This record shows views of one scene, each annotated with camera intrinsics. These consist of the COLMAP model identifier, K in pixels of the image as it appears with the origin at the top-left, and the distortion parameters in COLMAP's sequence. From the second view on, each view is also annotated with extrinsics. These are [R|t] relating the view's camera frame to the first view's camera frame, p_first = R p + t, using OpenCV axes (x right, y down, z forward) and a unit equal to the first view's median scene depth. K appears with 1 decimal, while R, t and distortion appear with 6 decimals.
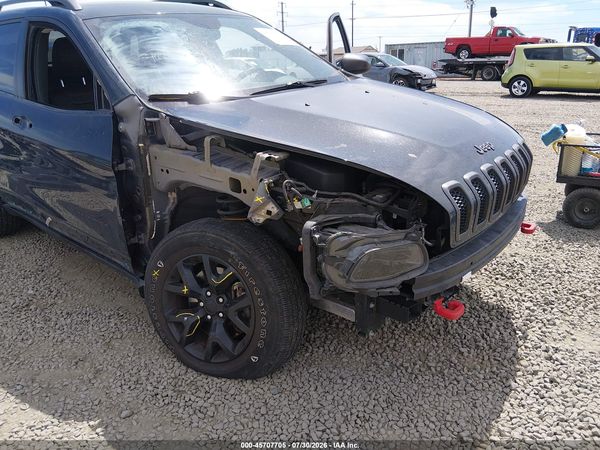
lens RADIAL K [[458.2, 0, 301.1], [0, 458.2, 230.6], [0, 0, 1]] dist [0.085928, -0.135067]
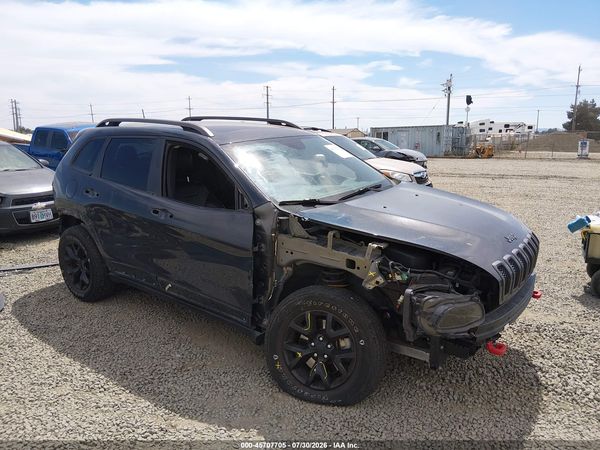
lens RADIAL K [[454.2, 0, 304.7], [0, 454.2, 224.4], [0, 0, 1]] dist [0.089529, -0.129324]
pose [[0.998662, 0.011510, 0.050408, -0.352130], [-0.003498, 0.987713, -0.156238, 0.006833], [-0.051587, 0.155853, 0.986432, -0.462578]]
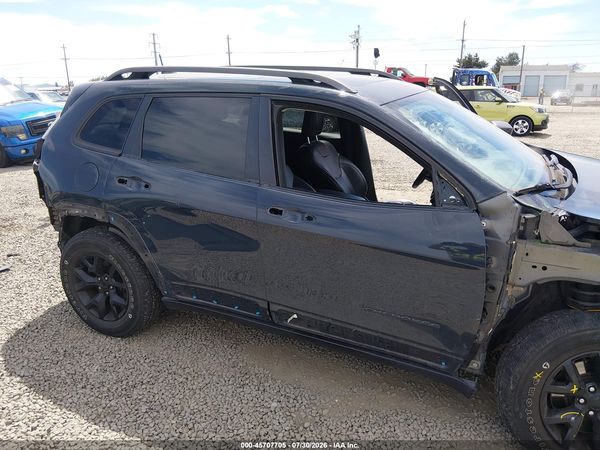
lens RADIAL K [[464.7, 0, 296.1], [0, 464.7, 227.8], [0, 0, 1]] dist [0.070534, -0.134306]
pose [[0.966446, -0.061607, 0.249371, -1.123349], [0.078199, 0.995297, -0.057176, -0.214348], [-0.244676, 0.074758, 0.966719, 0.188187]]
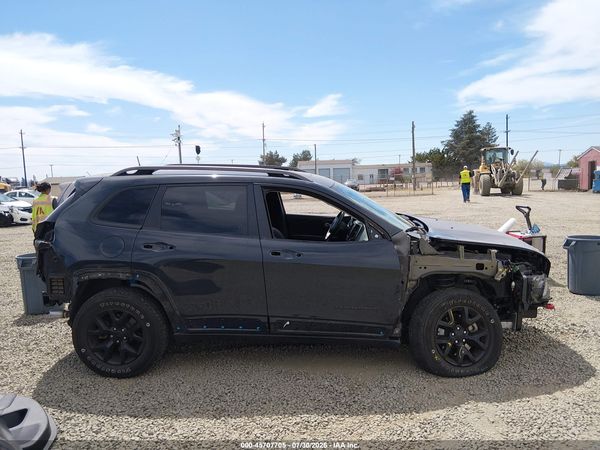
lens RADIAL K [[458.2, 0, 301.1], [0, 458.2, 230.6], [0, 0, 1]] dist [0.085928, -0.135067]
pose [[0.786818, -0.068063, 0.613421, -1.967972], [0.219500, 0.959779, -0.175053, -0.061766], [-0.576834, 0.272381, 0.770111, -0.192965]]
